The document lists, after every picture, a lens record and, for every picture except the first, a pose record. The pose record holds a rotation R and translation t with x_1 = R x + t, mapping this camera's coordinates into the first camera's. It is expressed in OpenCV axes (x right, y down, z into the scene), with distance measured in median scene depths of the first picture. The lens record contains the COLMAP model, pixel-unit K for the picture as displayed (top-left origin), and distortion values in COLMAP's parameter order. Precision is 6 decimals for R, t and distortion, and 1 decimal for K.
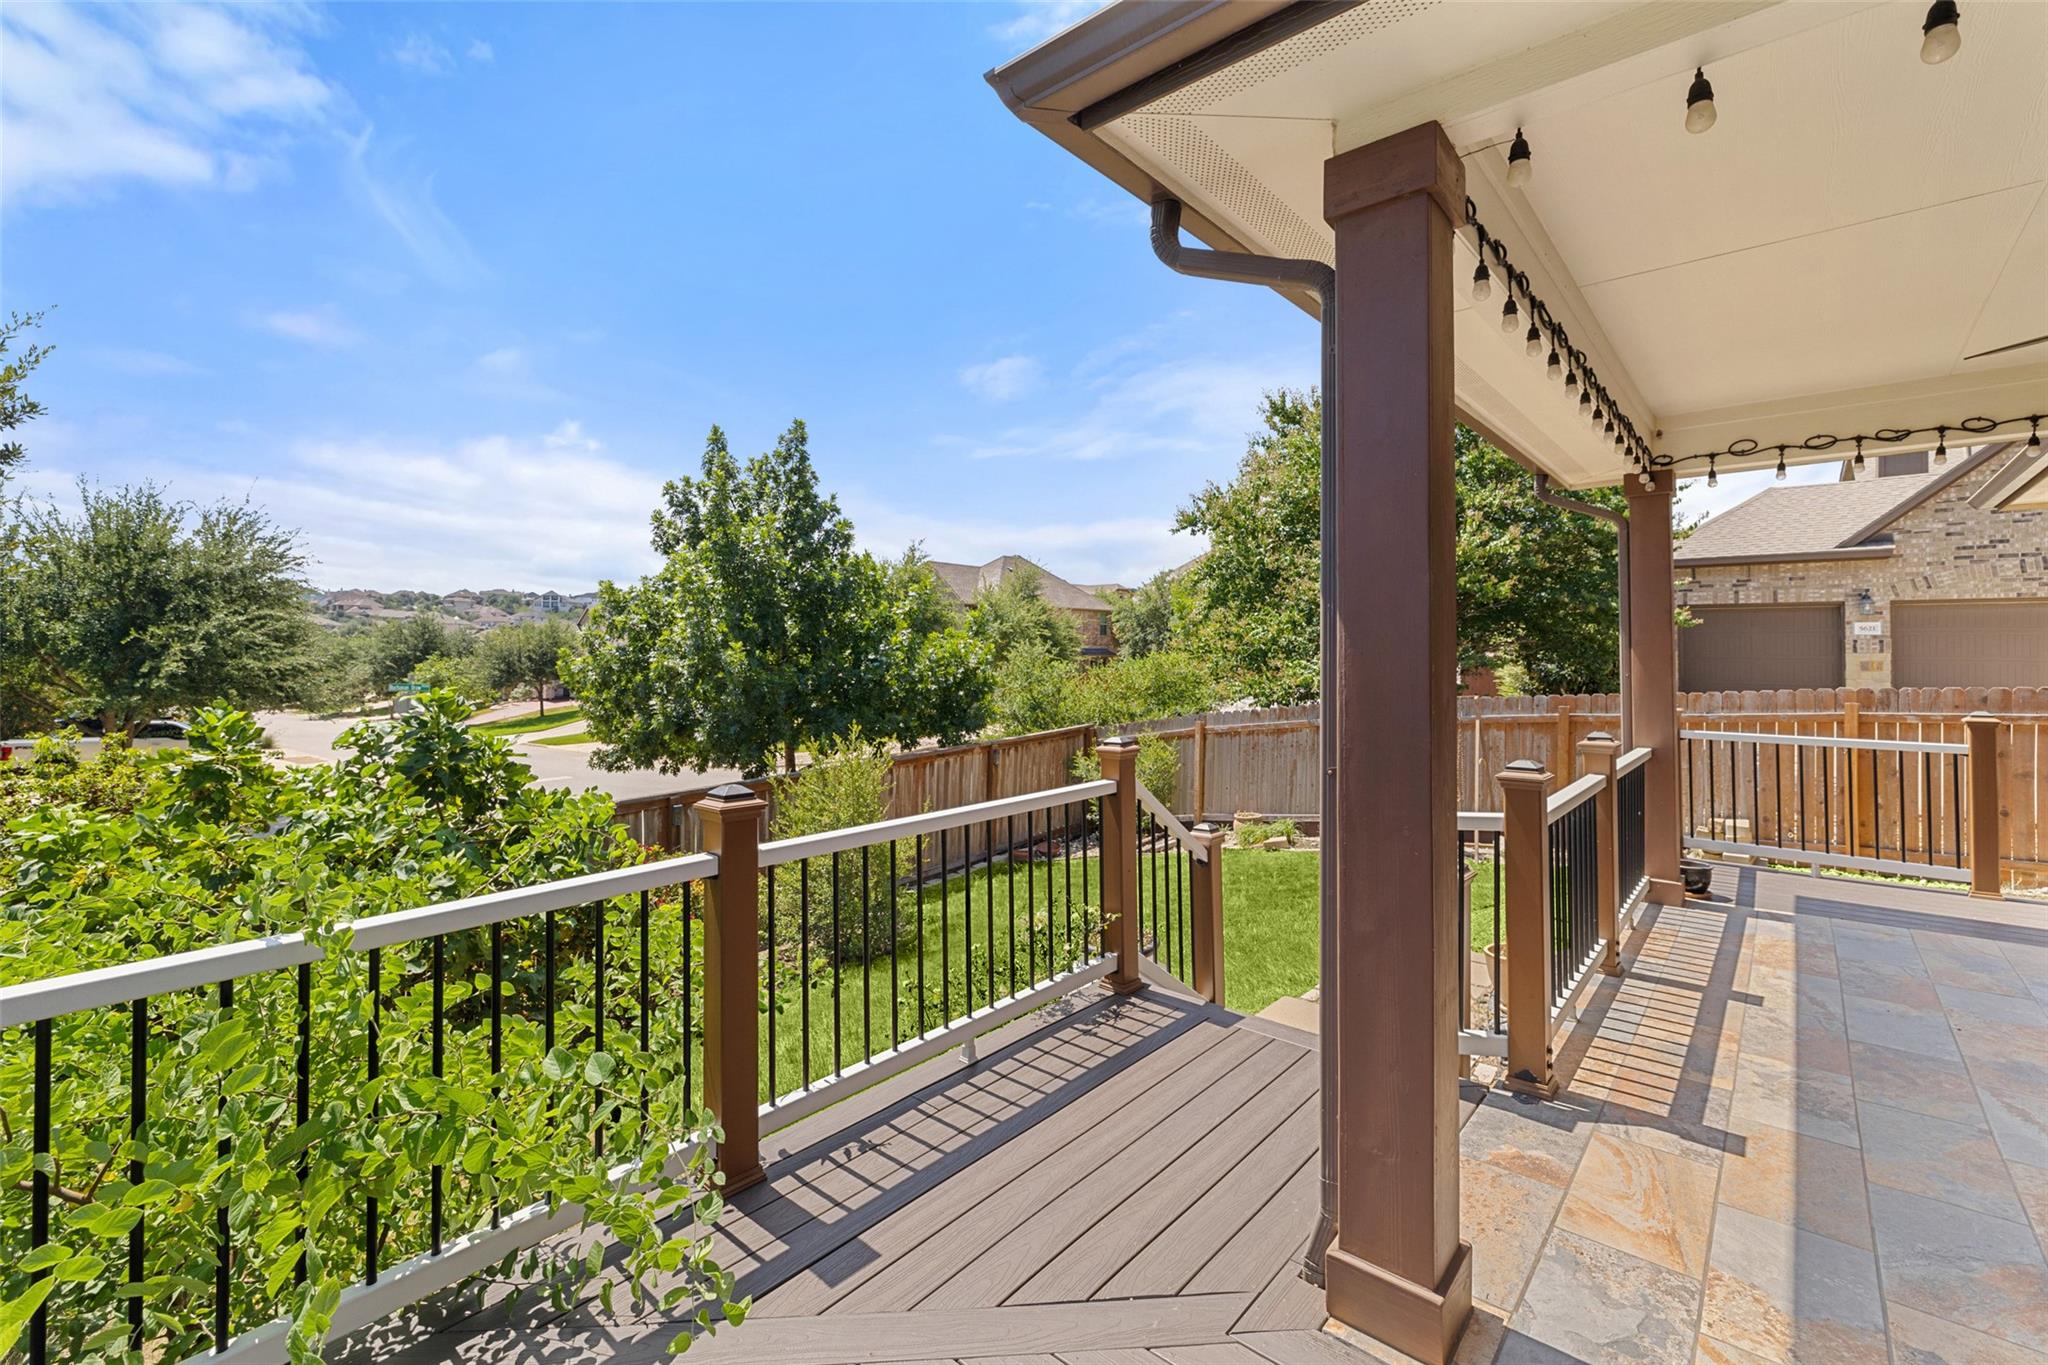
lens RADIAL K [[876.0, 0, 1002.4], [0, 876.0, 624.1], [0, 0, 1]] dist [-0.000294, 0.000556]
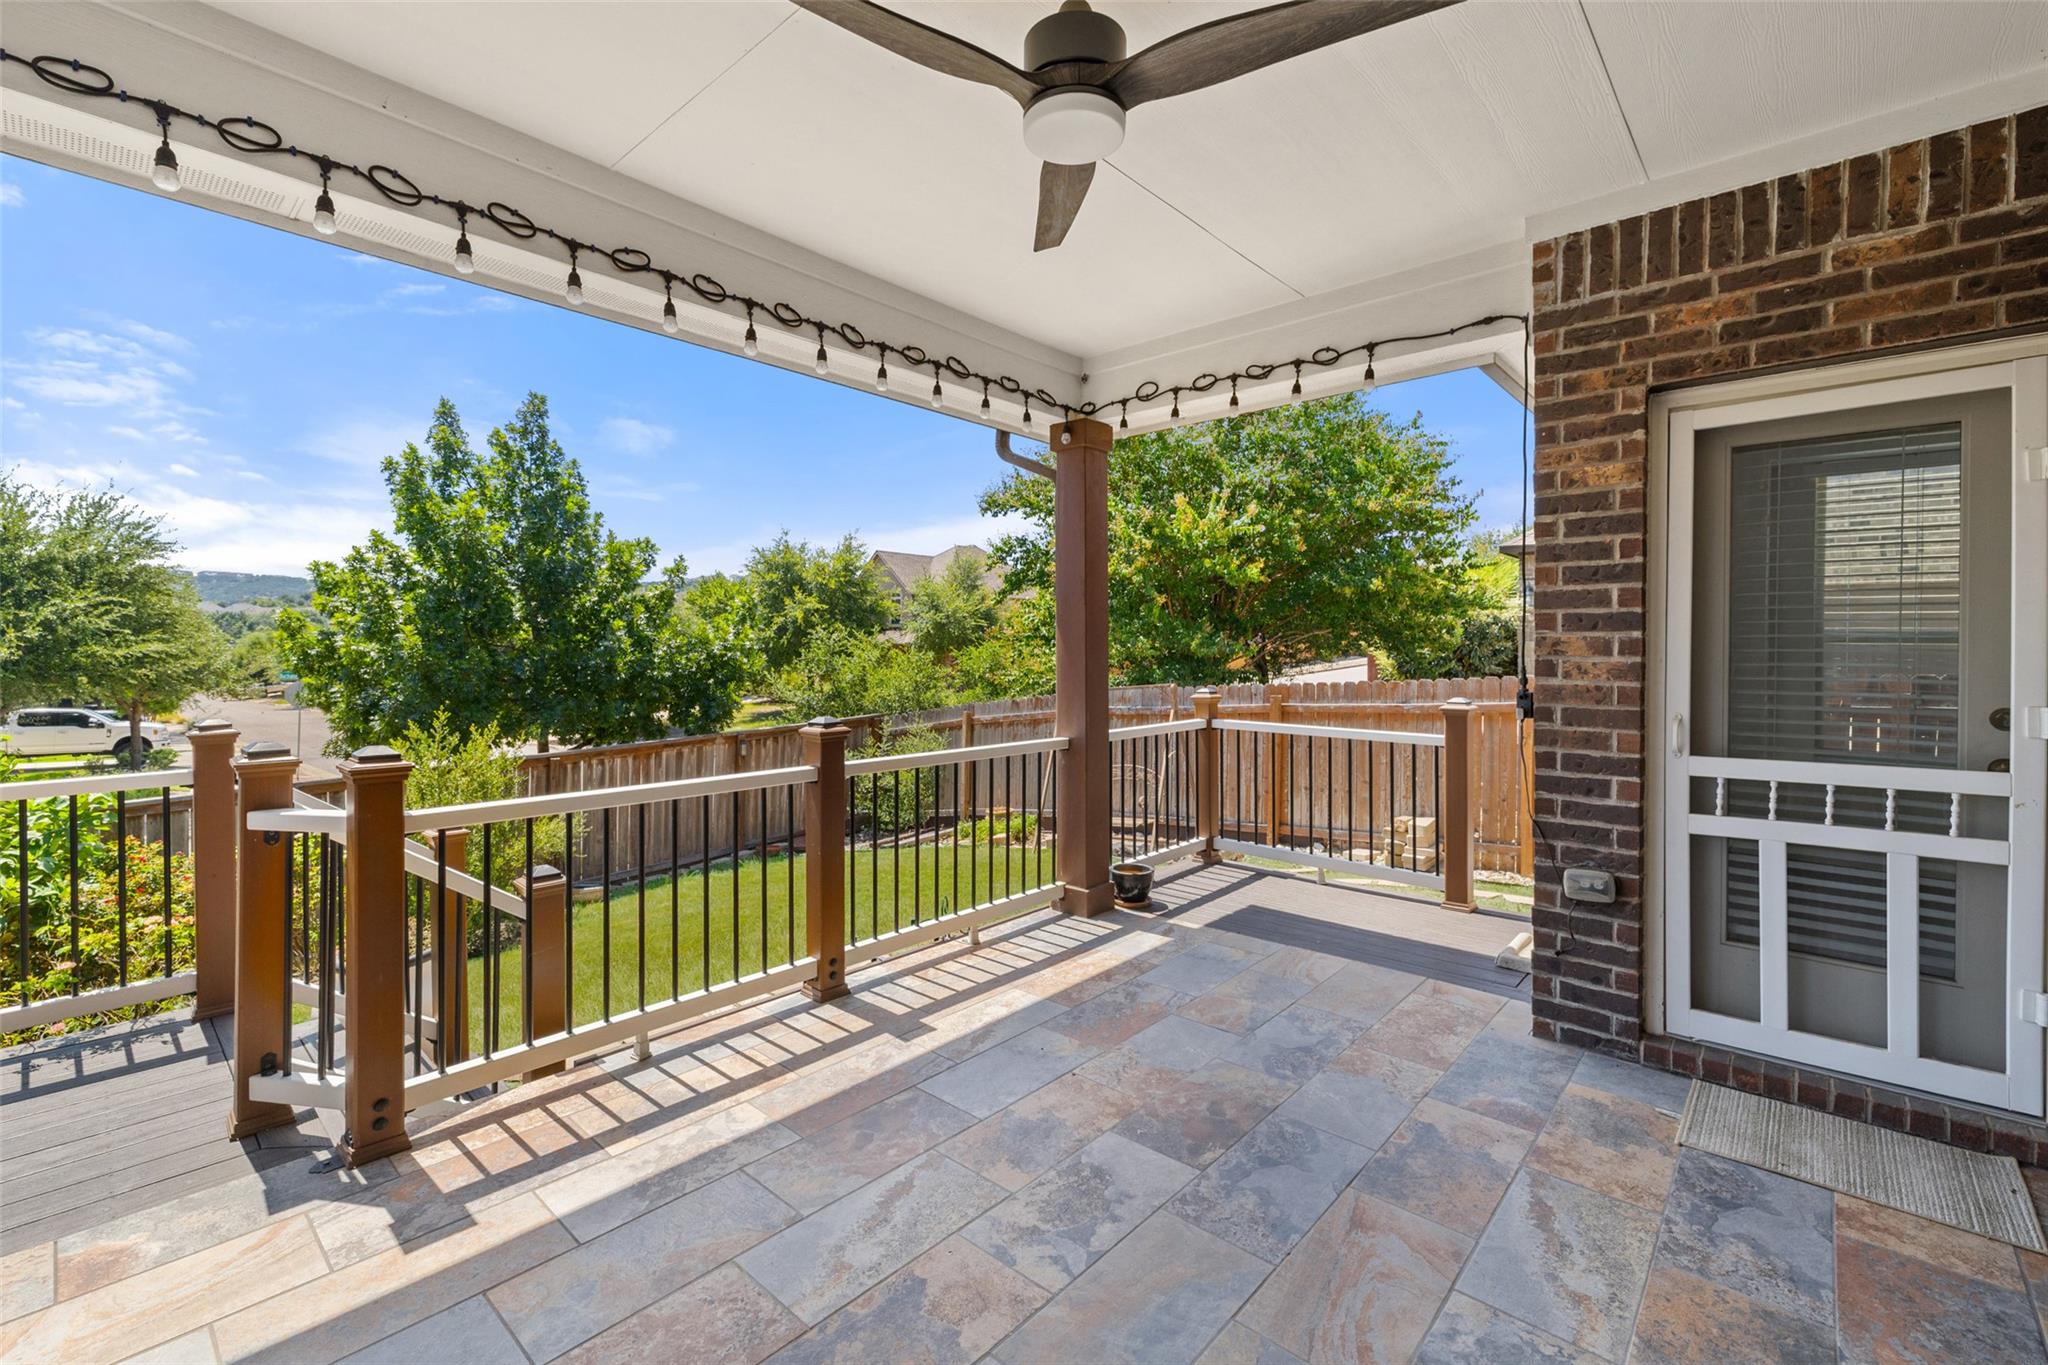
lens RADIAL K [[876.0, 0, 995.0], [0, 876.0, 647.7], [0, 0, 1]] dist [-0.000294, 0.000556]
pose [[0.999906, 0.002680, -0.013471, 0.273917], [-0.002202, 0.999370, 0.035423, 0.007836], [0.013558, -0.035390, 0.999282, 0.048991]]
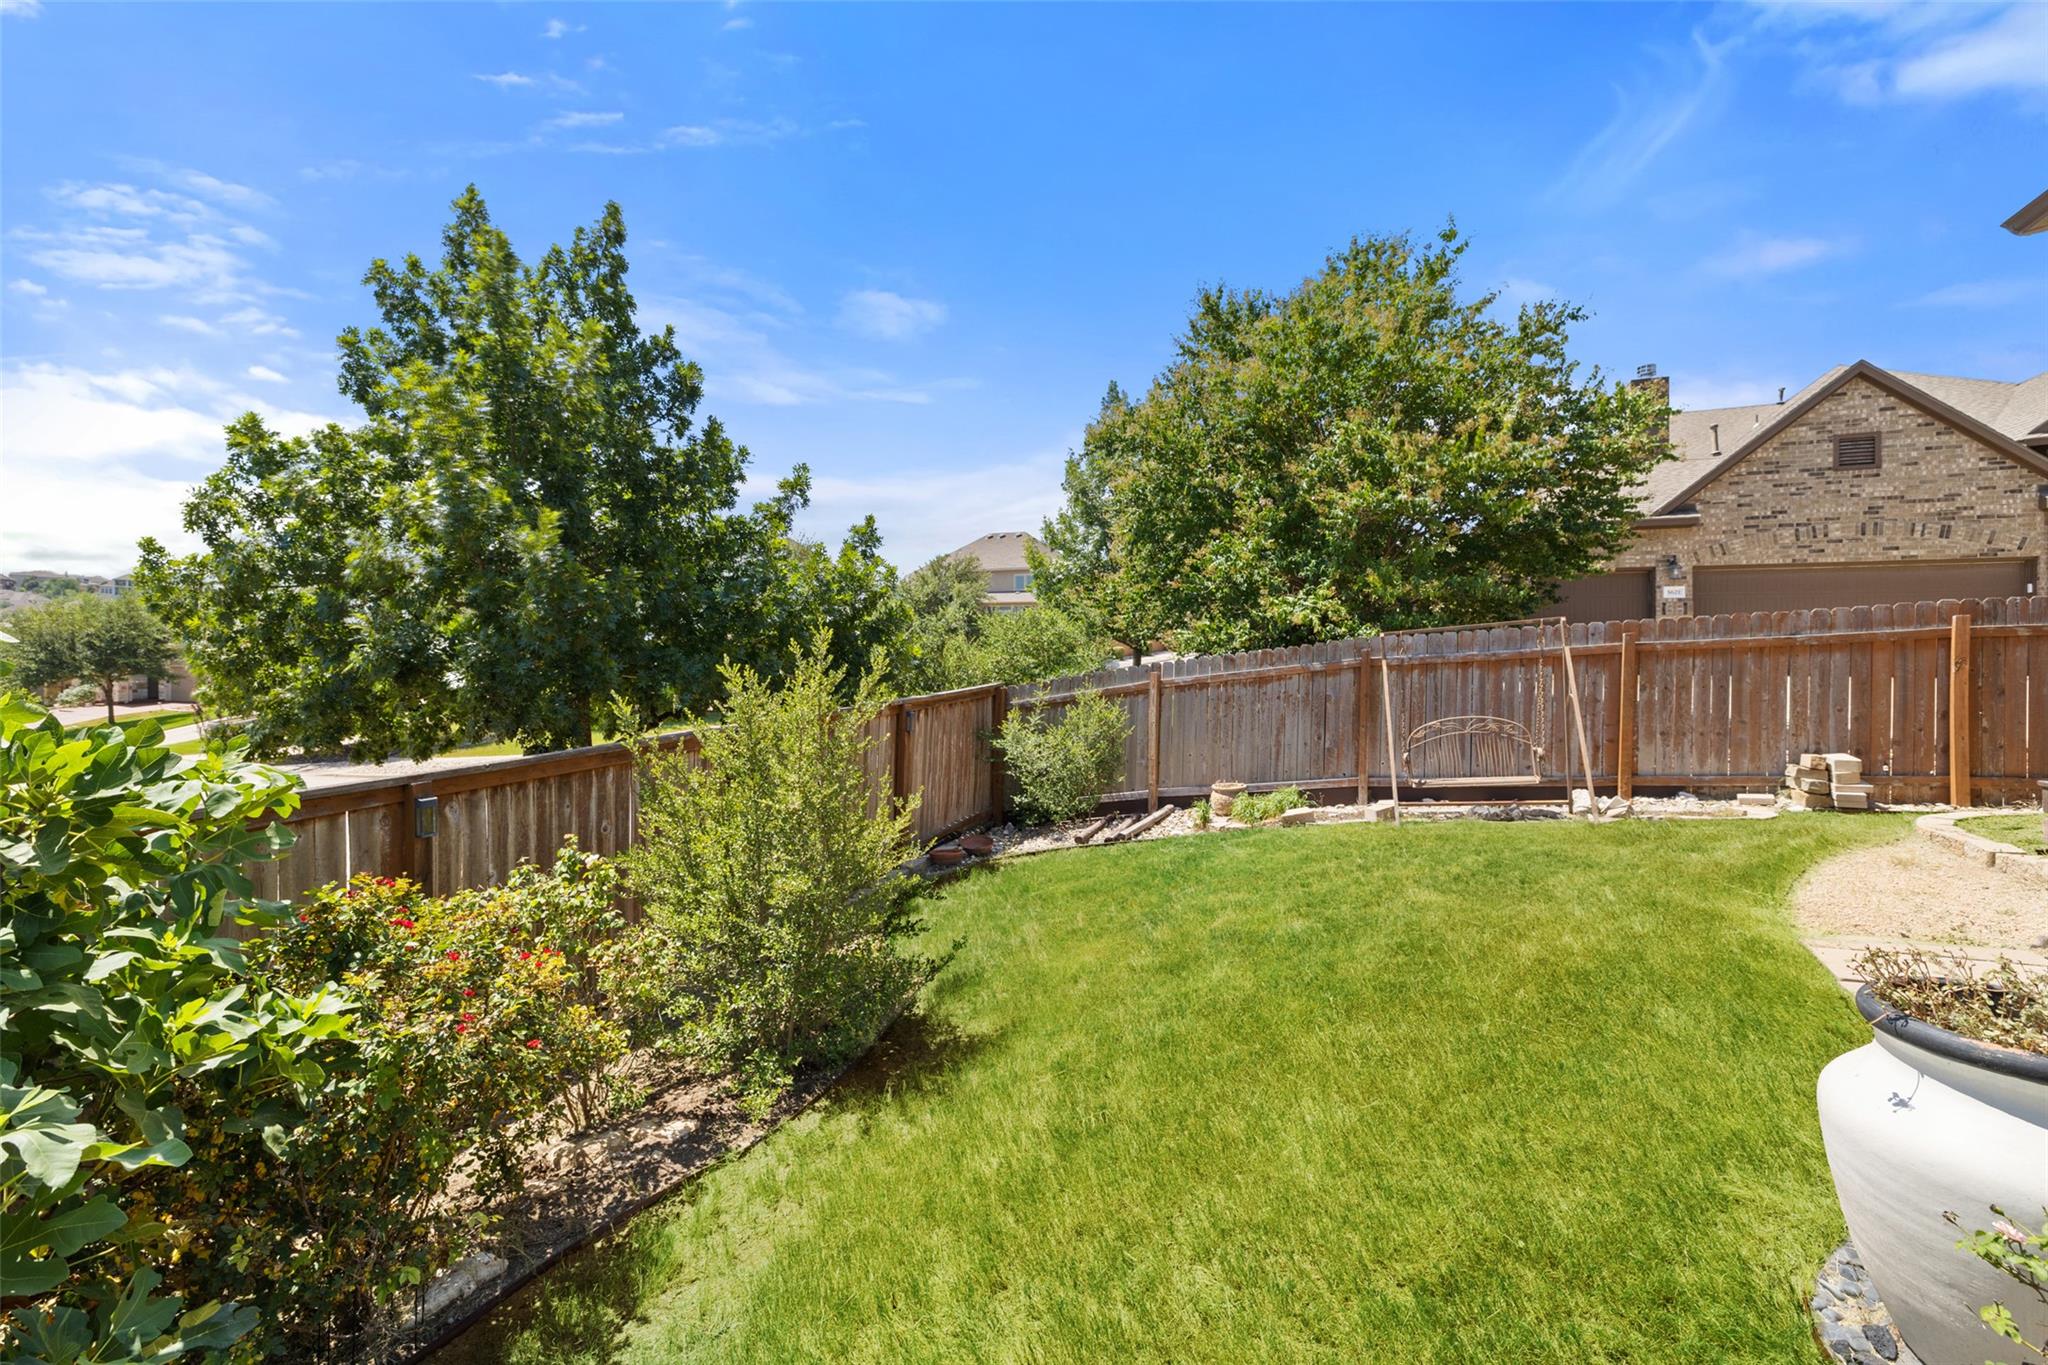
lens RADIAL K [[876.0, 0, 1020.8], [0, 876.0, 627.1], [0, 0, 1]] dist [-0.000294, 0.000556]
pose [[0.949641, 0.010968, 0.313149, -0.143971], [-0.011851, 0.999929, 0.000918, 0.072150], [-0.313117, -0.004583, 0.949703, 0.289085]]
